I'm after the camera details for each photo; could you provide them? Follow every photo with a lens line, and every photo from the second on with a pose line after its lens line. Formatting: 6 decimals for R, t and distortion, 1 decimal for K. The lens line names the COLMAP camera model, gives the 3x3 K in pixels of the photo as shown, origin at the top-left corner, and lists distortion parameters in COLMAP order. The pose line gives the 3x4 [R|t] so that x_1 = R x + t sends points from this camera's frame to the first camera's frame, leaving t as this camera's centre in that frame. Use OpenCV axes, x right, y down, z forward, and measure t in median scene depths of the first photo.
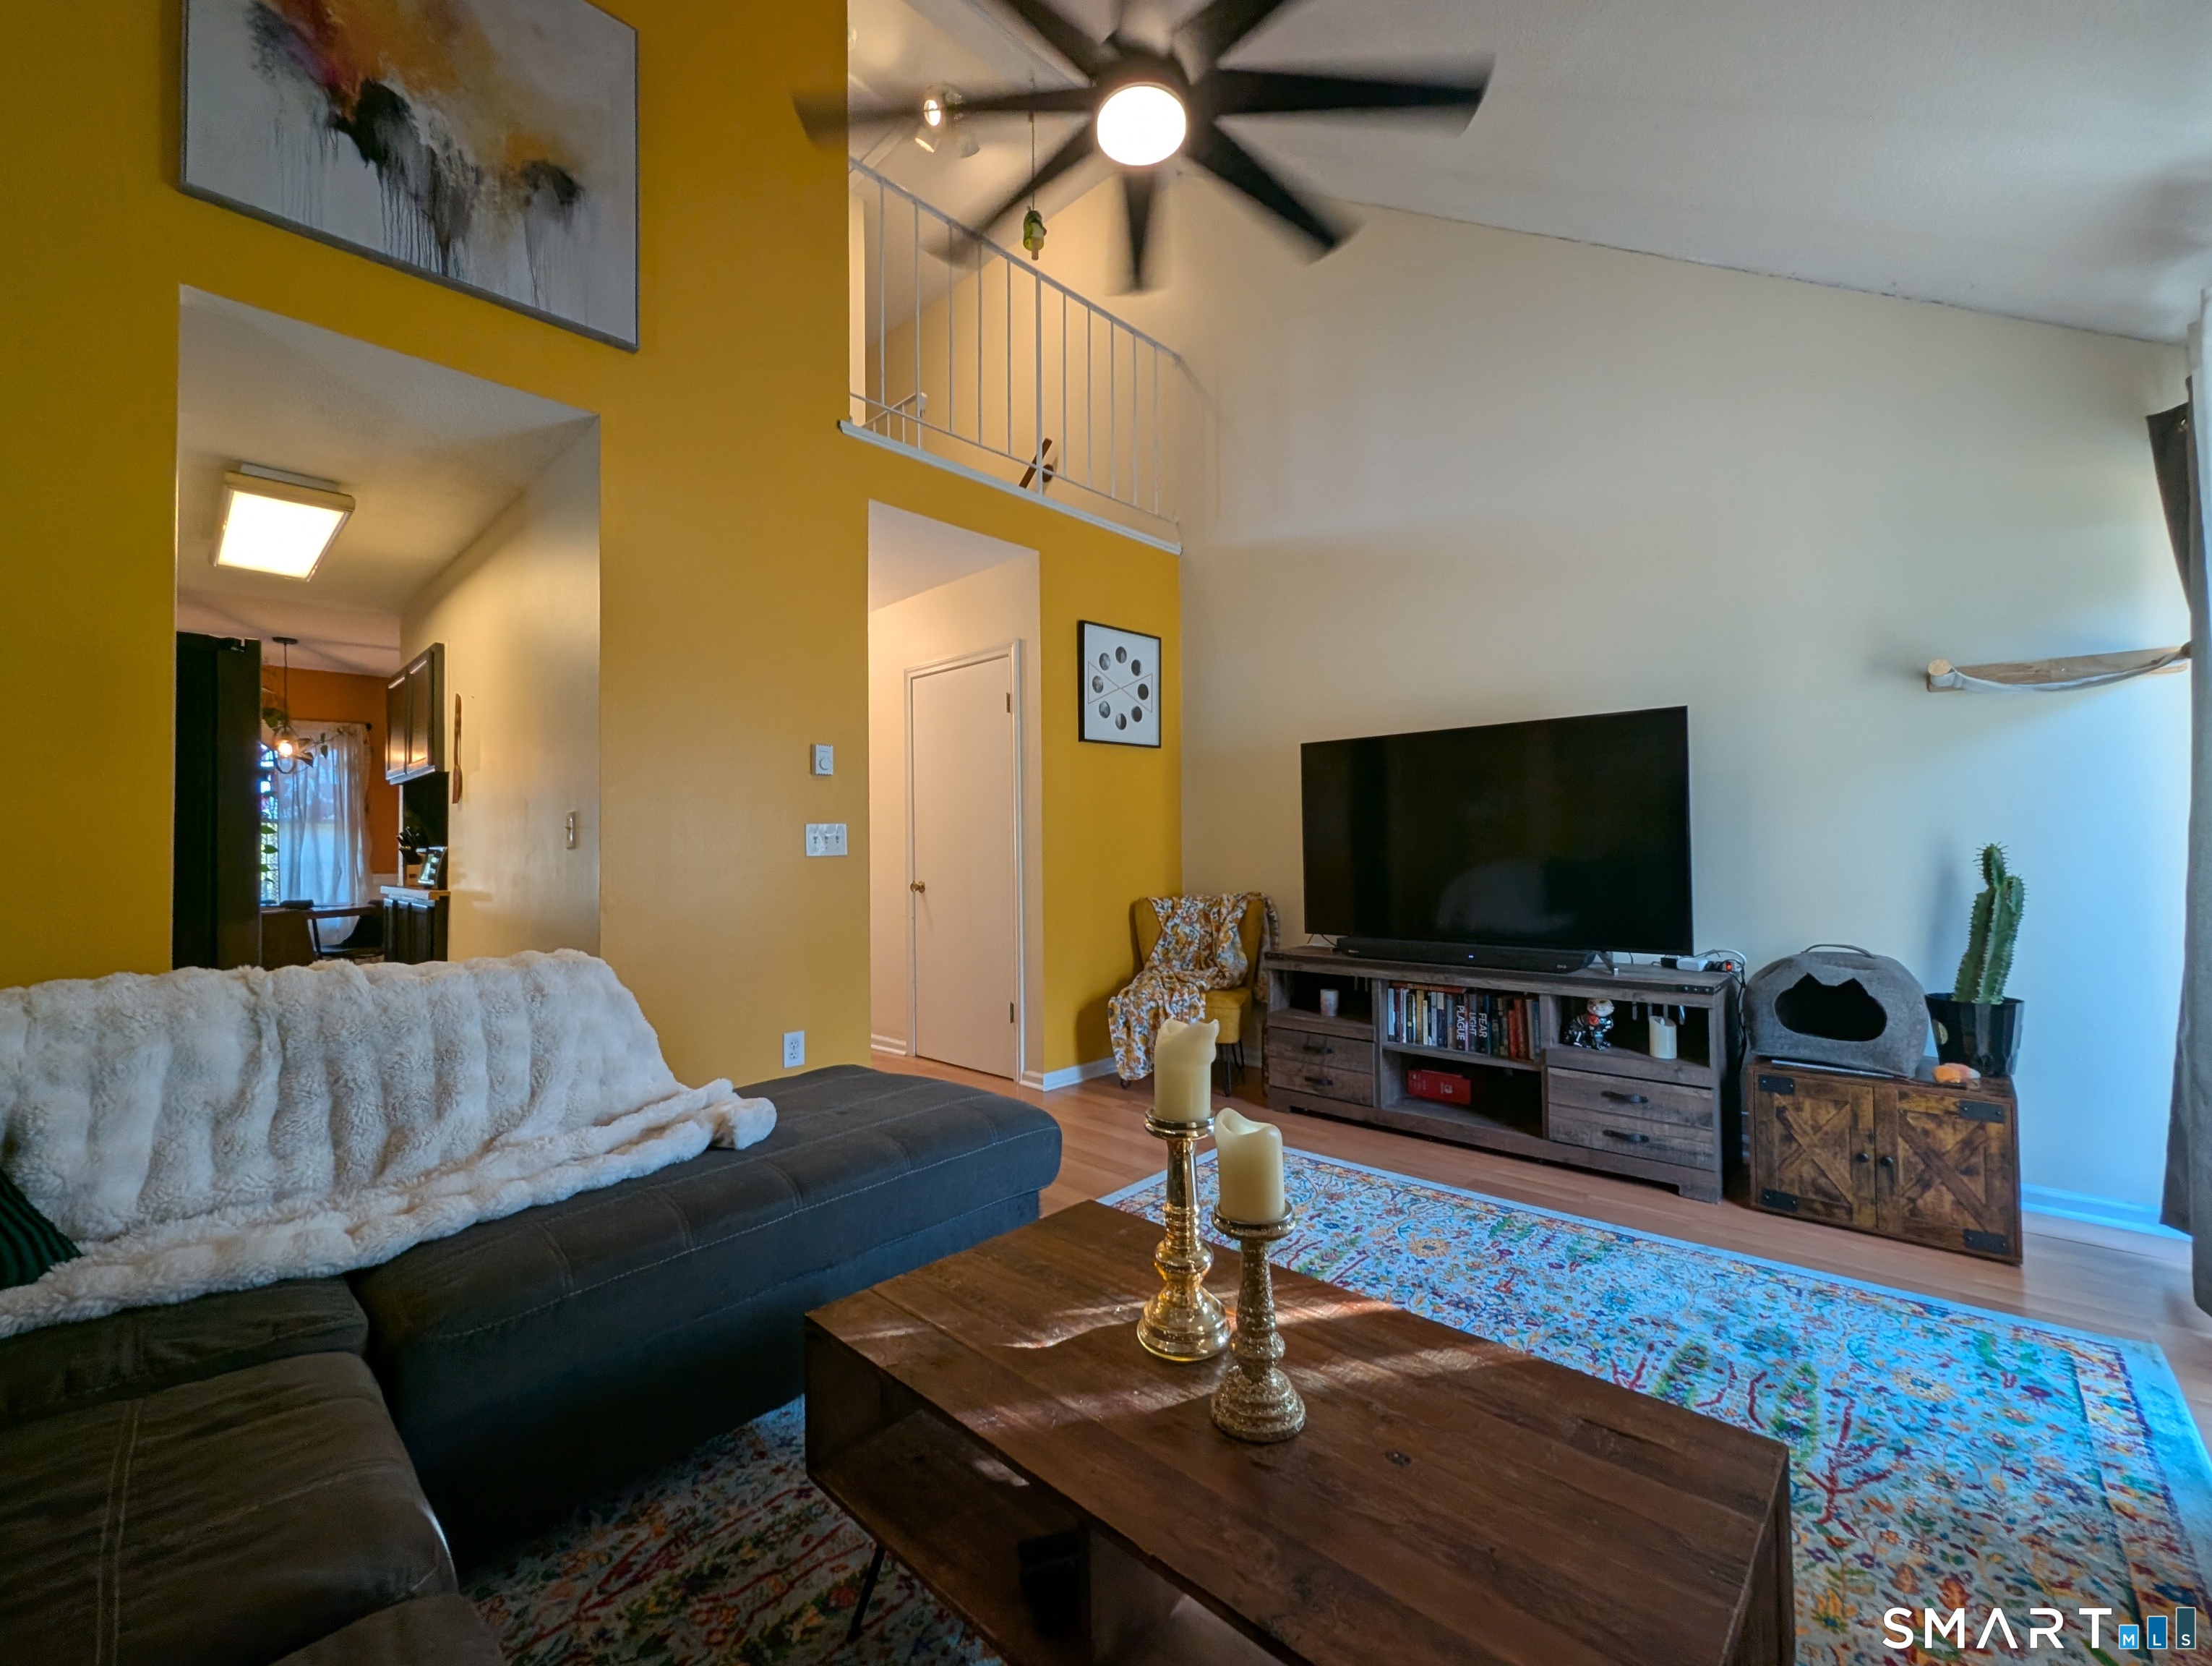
lens RADIAL K [[910.2, 0, 1102.5], [0, 910.2, 828.5], [0, 0, 1]] dist [0.000108, -0.000261]
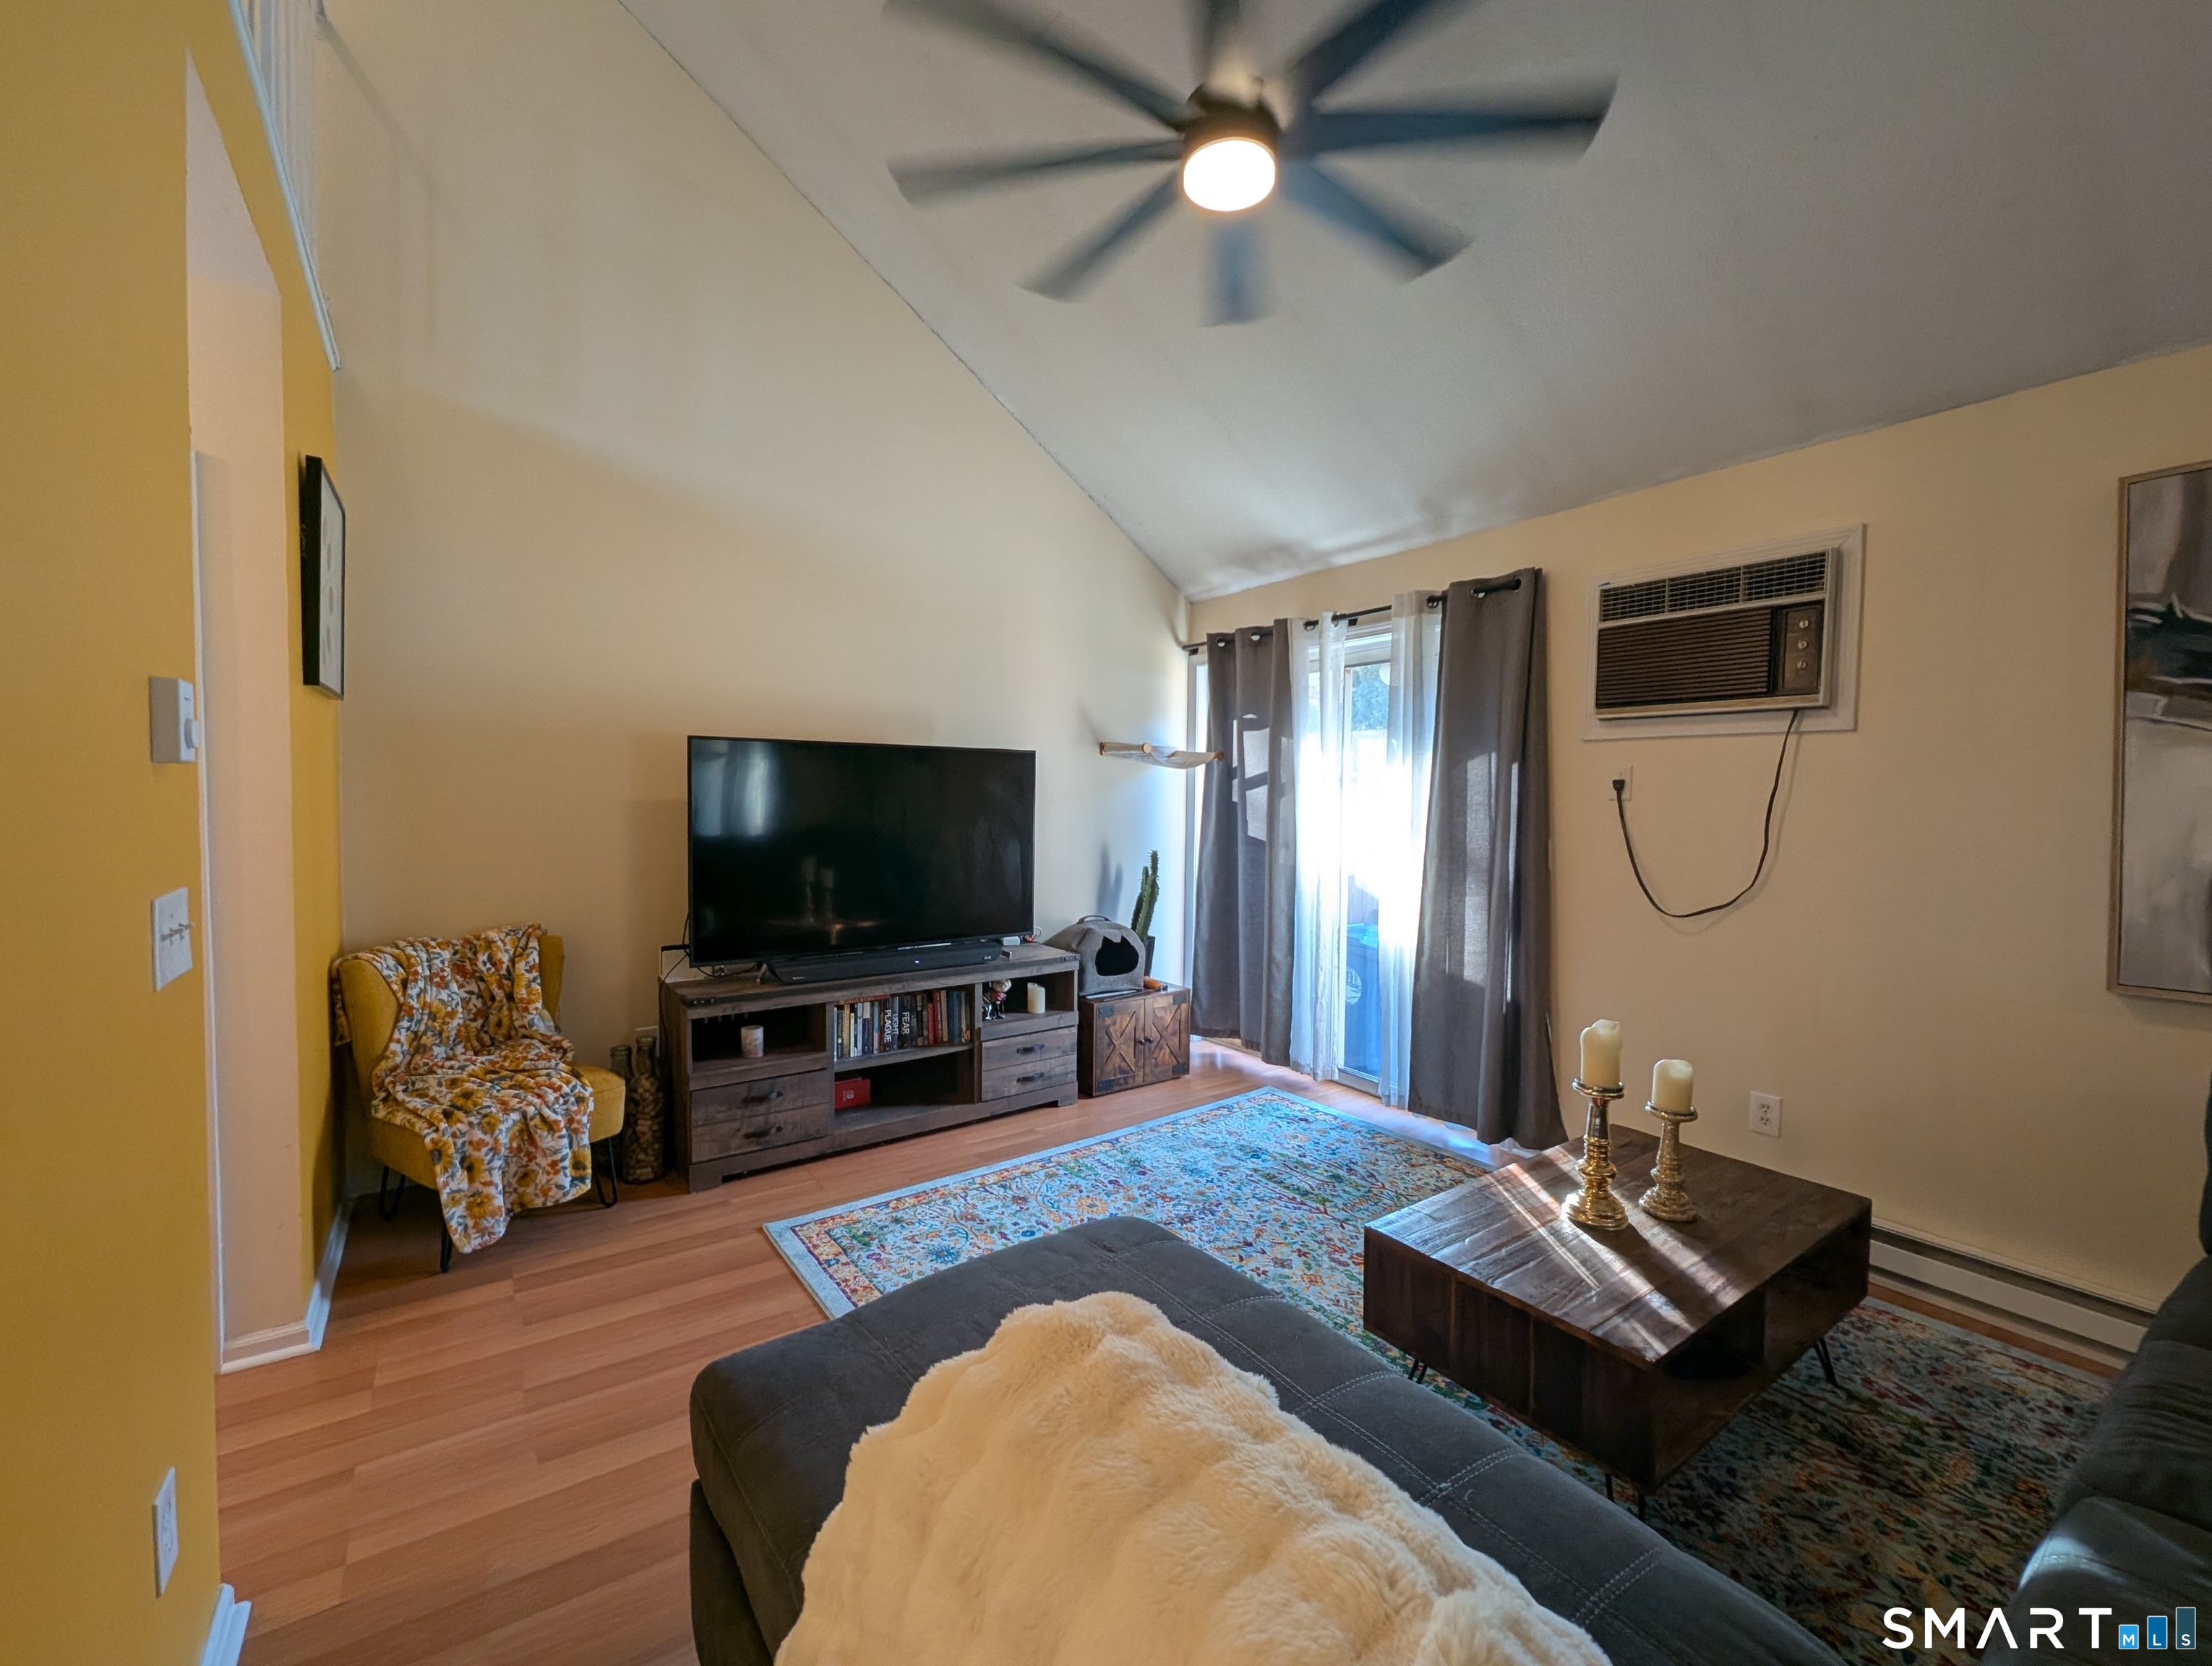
lens RADIAL K [[910.2, 0, 1101.9], [0, 910.2, 838.7], [0, 0, 1]] dist [0.000108, -0.000261]
pose [[0.196561, -0.030433, 0.980019, -0.683471], [-0.034041, 0.998704, 0.037841, -0.061452], [-0.979900, -0.040799, 0.195270, 0.650250]]
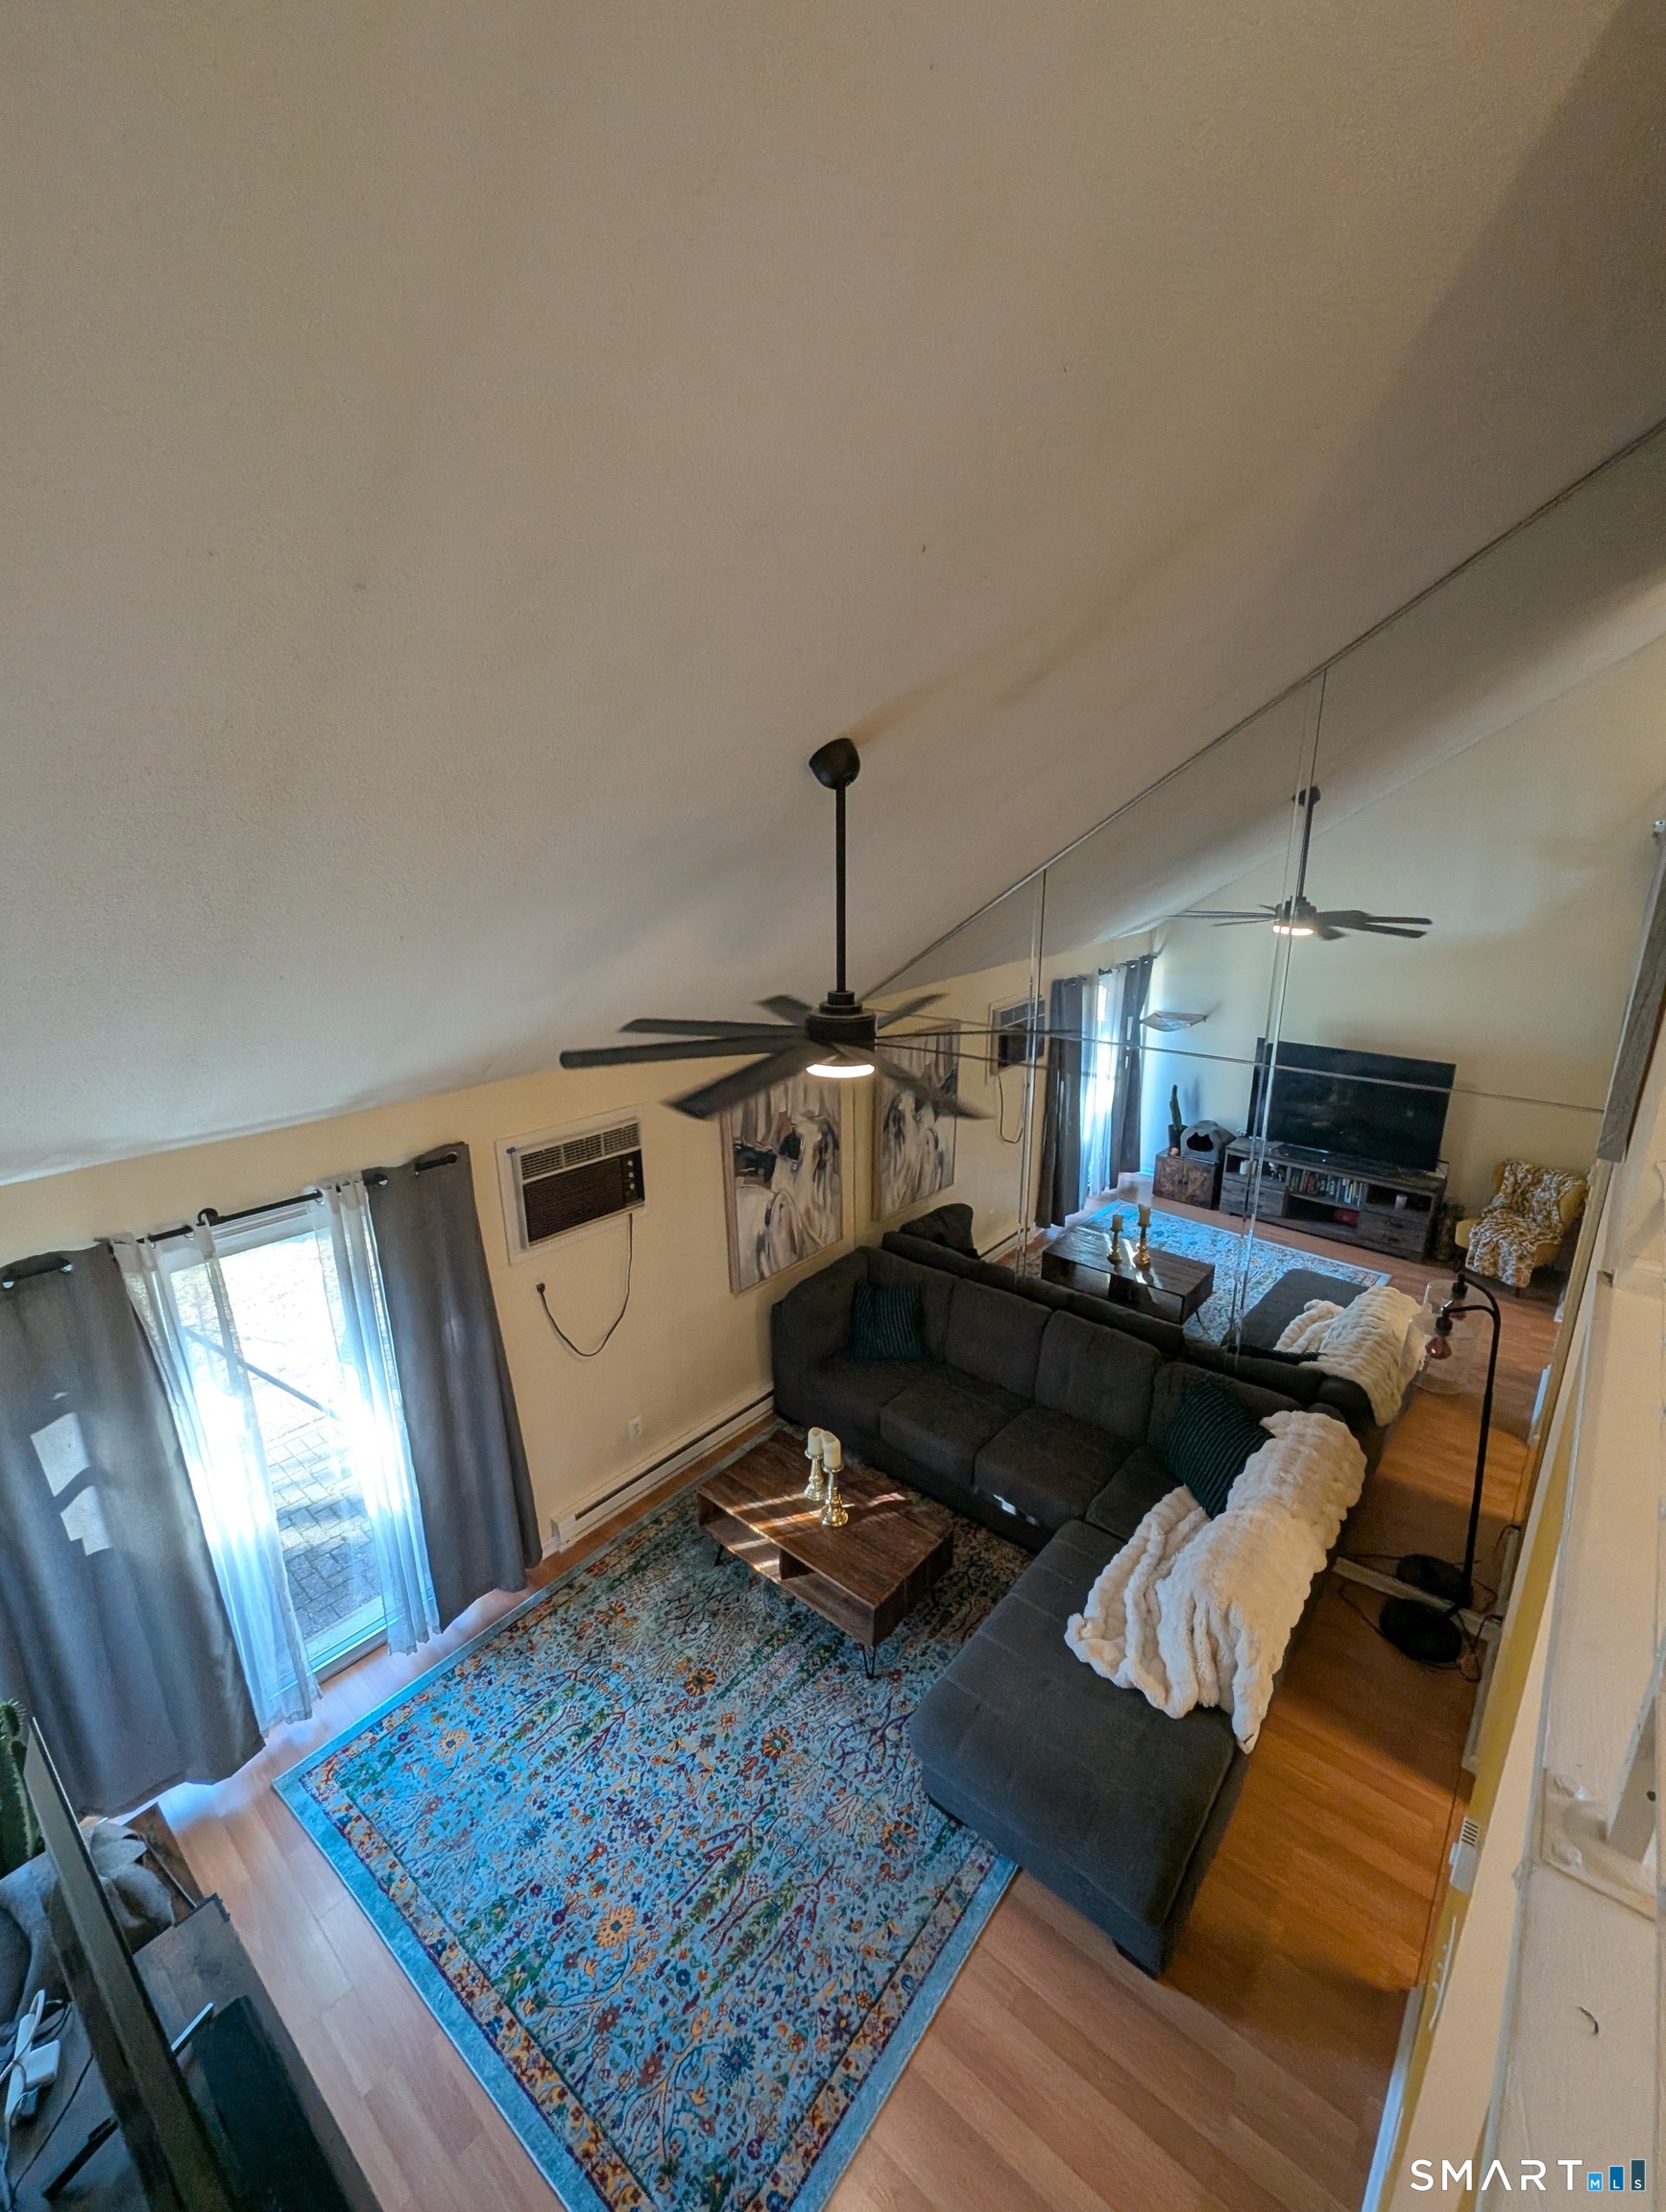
lens RADIAL K [[910.1, 0, 841.3], [0, 910.1, 1108.4], [0, 0, 1]] dist [0.000108, -0.000261]
pose [[-0.997934, 0.031209, -0.056164, 0.084580], [0.015301, 0.964396, 0.264021, -0.738948], [0.062404, 0.262616, -0.962880, 1.586108]]
